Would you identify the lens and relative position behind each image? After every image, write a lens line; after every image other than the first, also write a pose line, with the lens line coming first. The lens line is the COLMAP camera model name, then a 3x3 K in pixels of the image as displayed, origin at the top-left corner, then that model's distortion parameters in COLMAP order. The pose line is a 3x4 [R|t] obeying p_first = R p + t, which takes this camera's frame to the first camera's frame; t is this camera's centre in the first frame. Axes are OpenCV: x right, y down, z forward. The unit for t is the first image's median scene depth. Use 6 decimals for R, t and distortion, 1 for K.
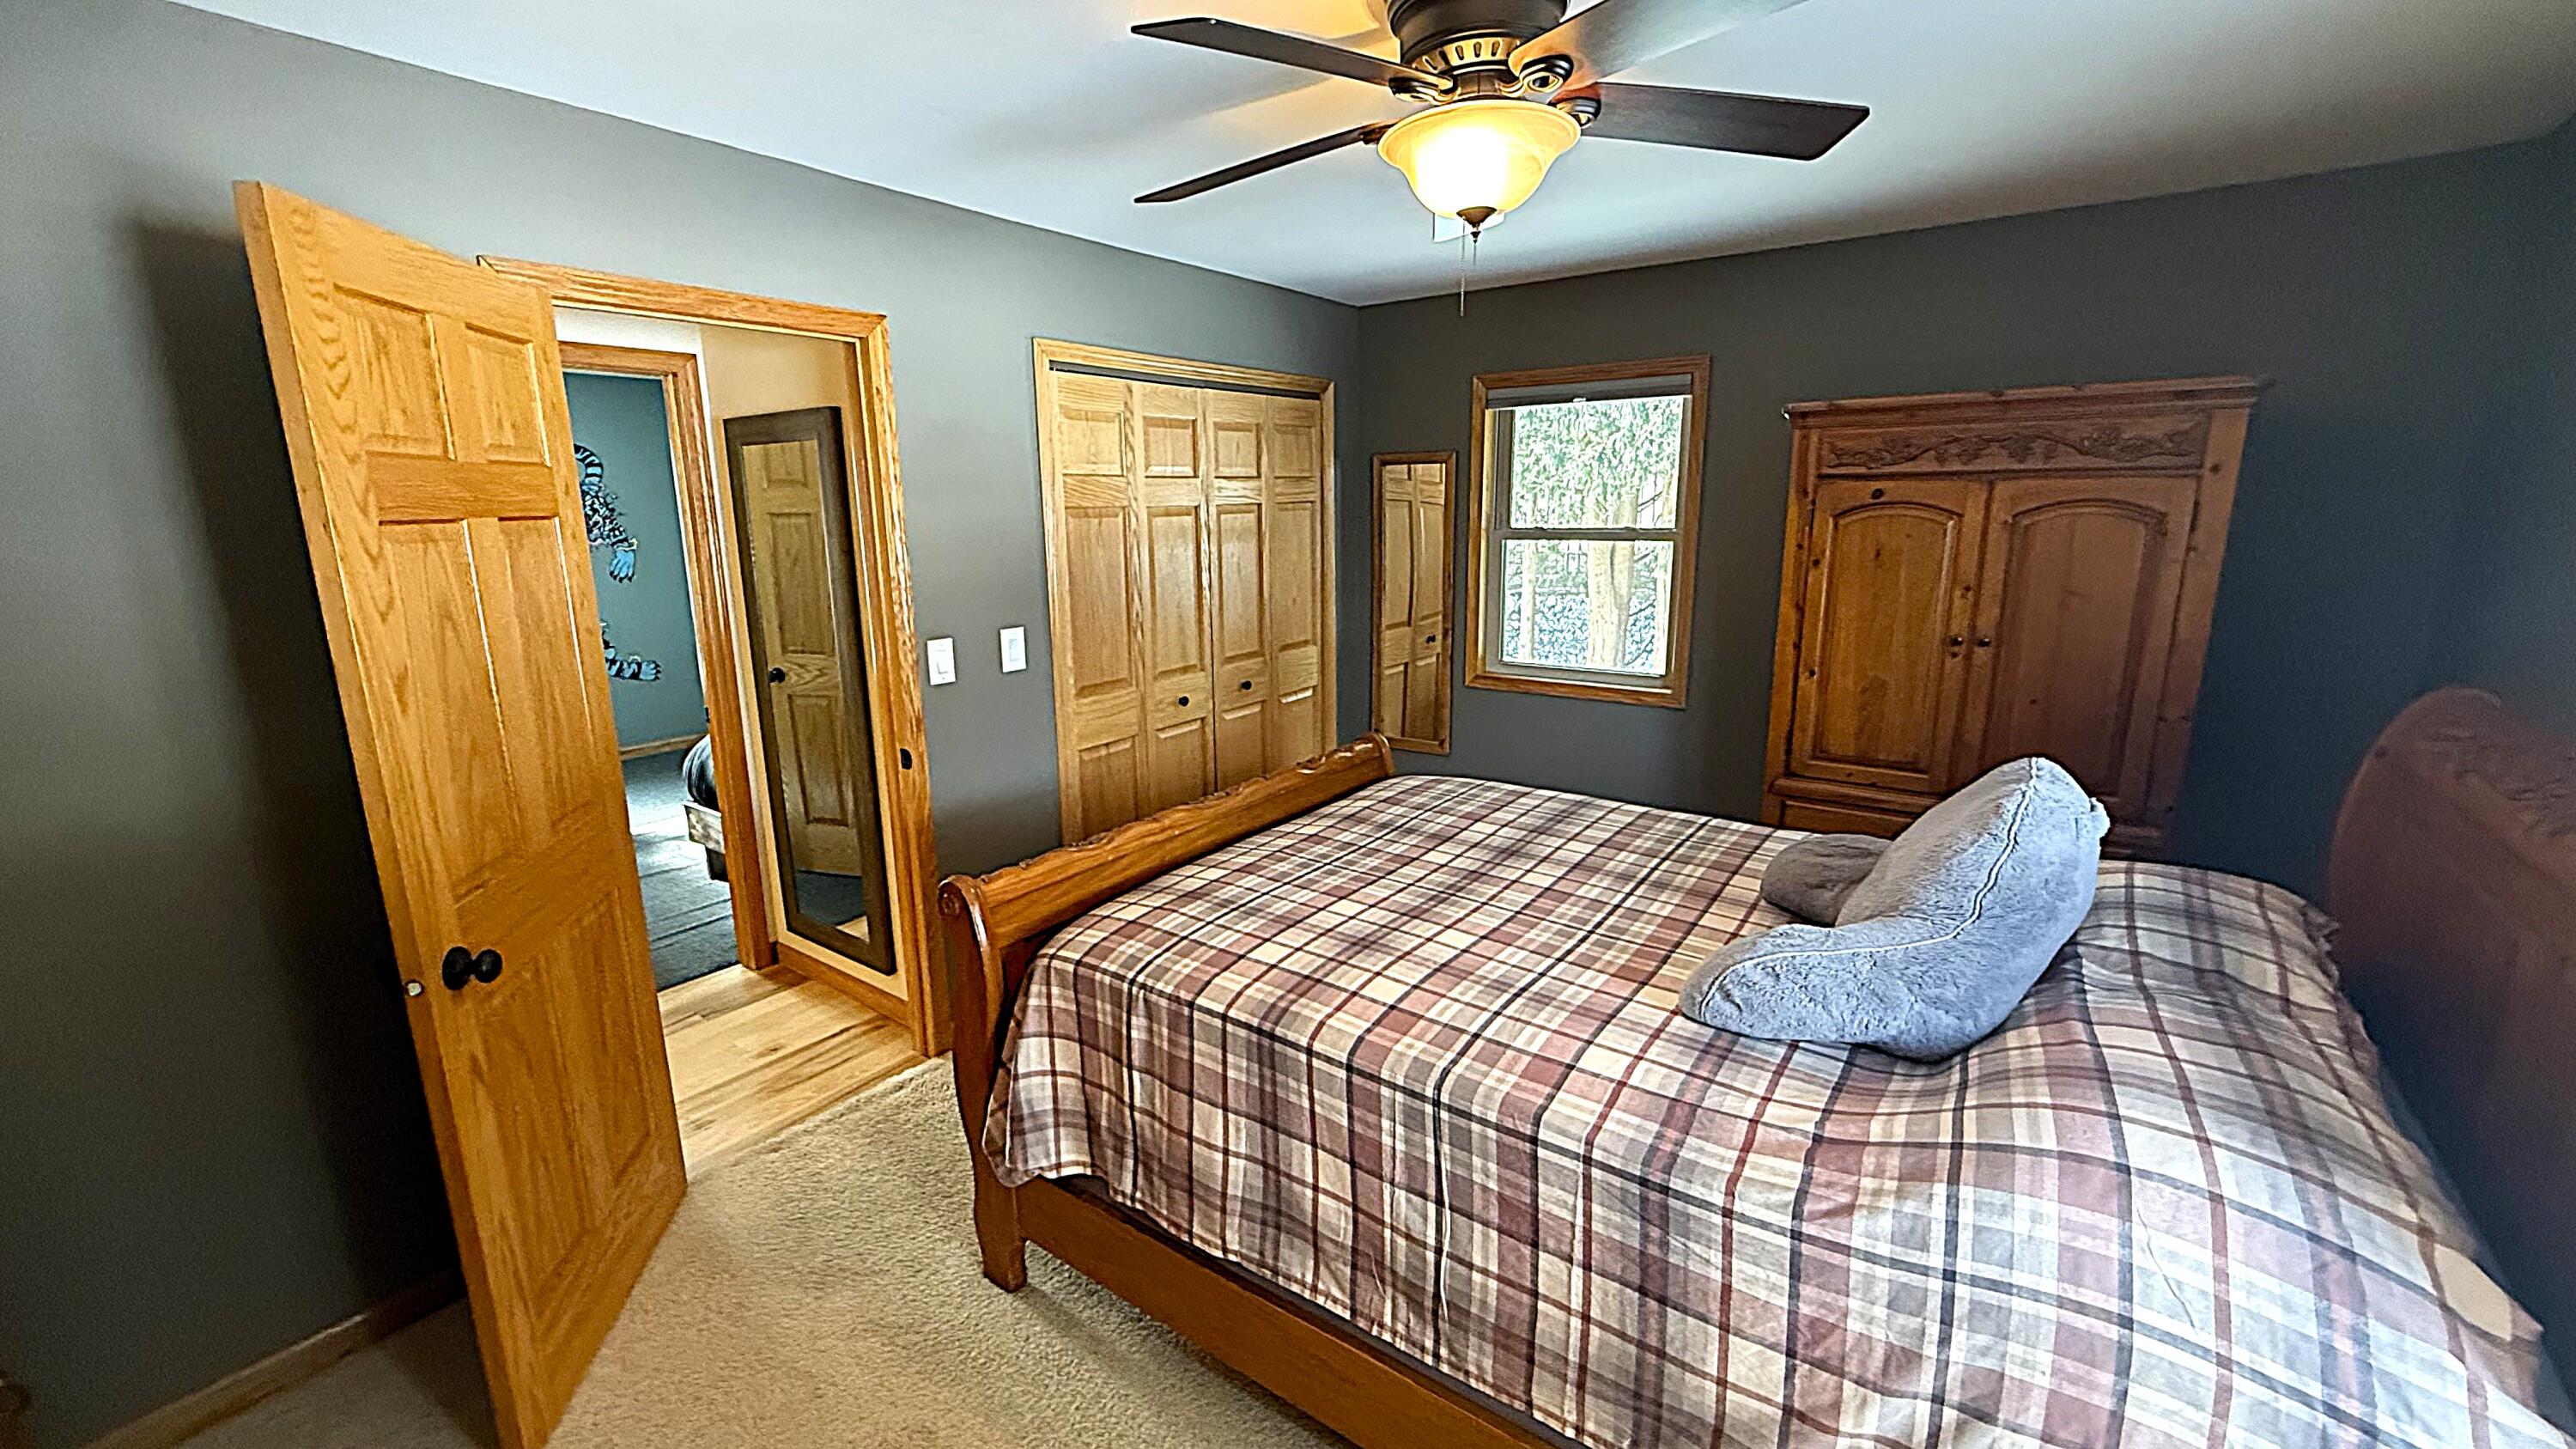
lens RADIAL K [[1024.4, 0, 1280.2], [0, 1024.4, 723.5], [0, 0, 1]] dist [-0.000084, -0.000005]
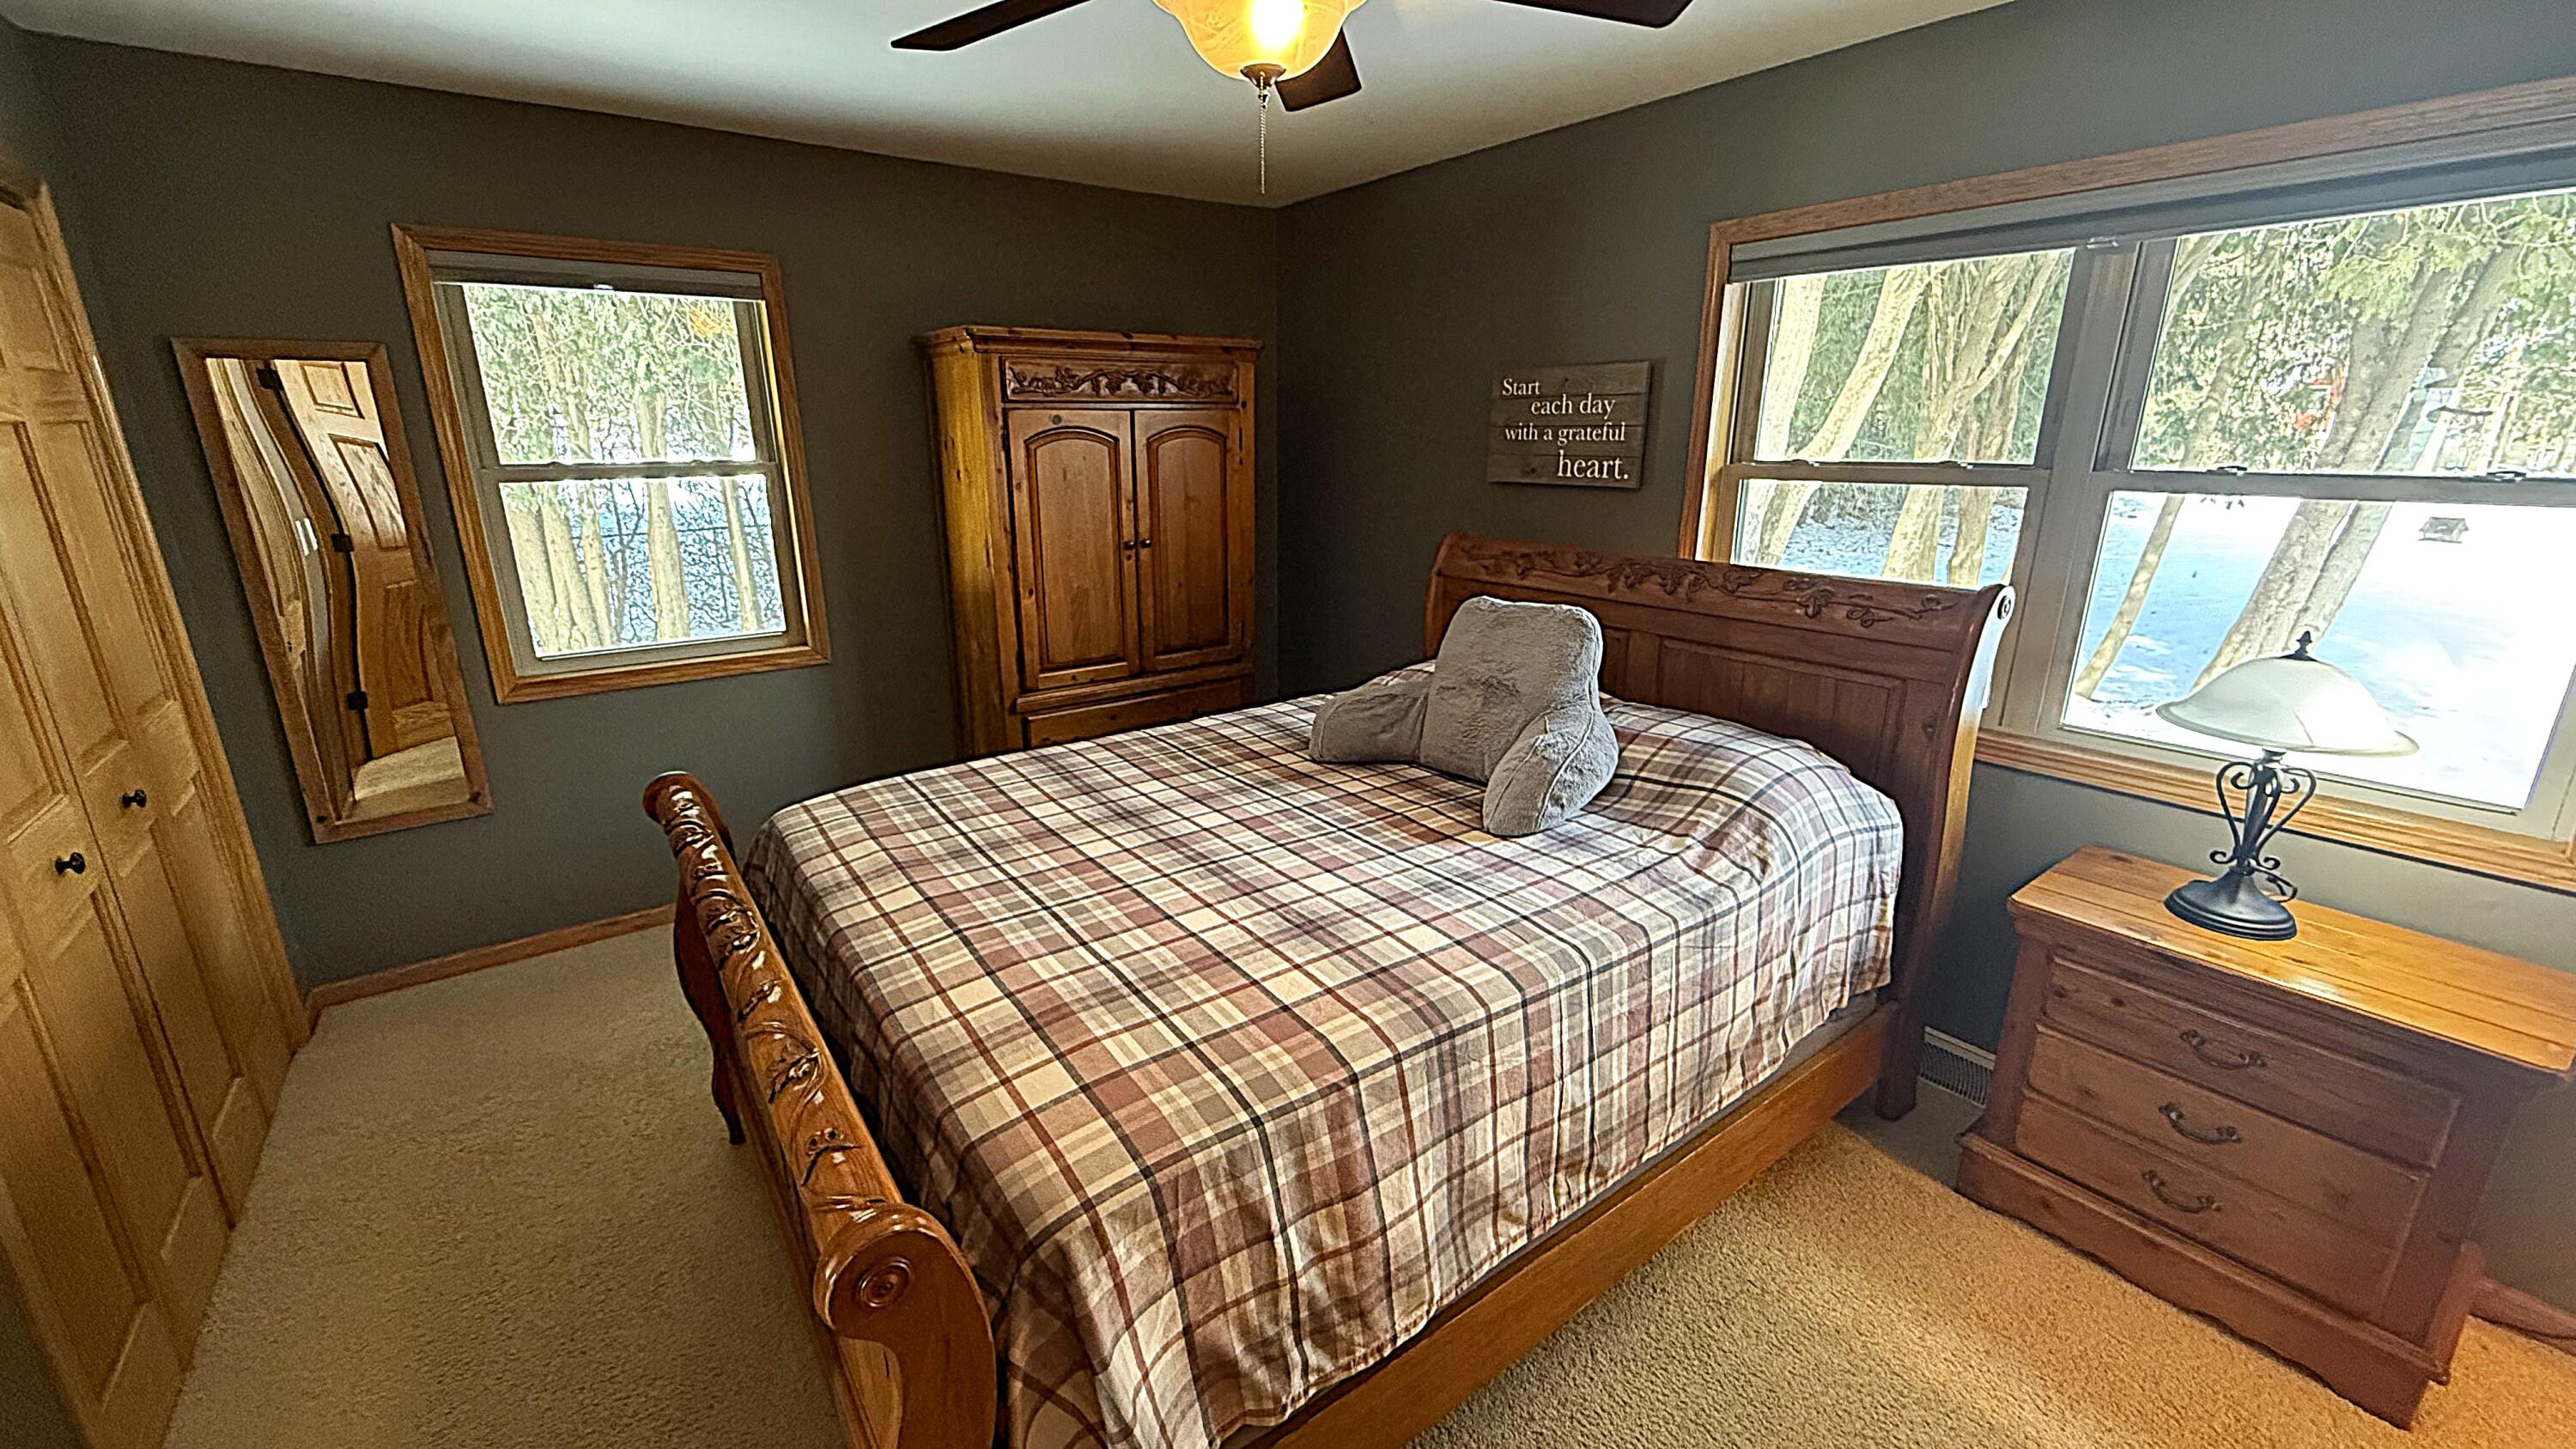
lens RADIAL K [[1024.4, 0, 1280.2], [0, 1024.4, 722.8], [0, 0, 1]] dist [-0.000084, -0.000005]
pose [[0.302933, -0.254691, 0.918348, -0.551753], [0.203428, 0.958699, 0.198778, -0.105466], [-0.931047, 0.126601, 0.342233, 0.568775]]
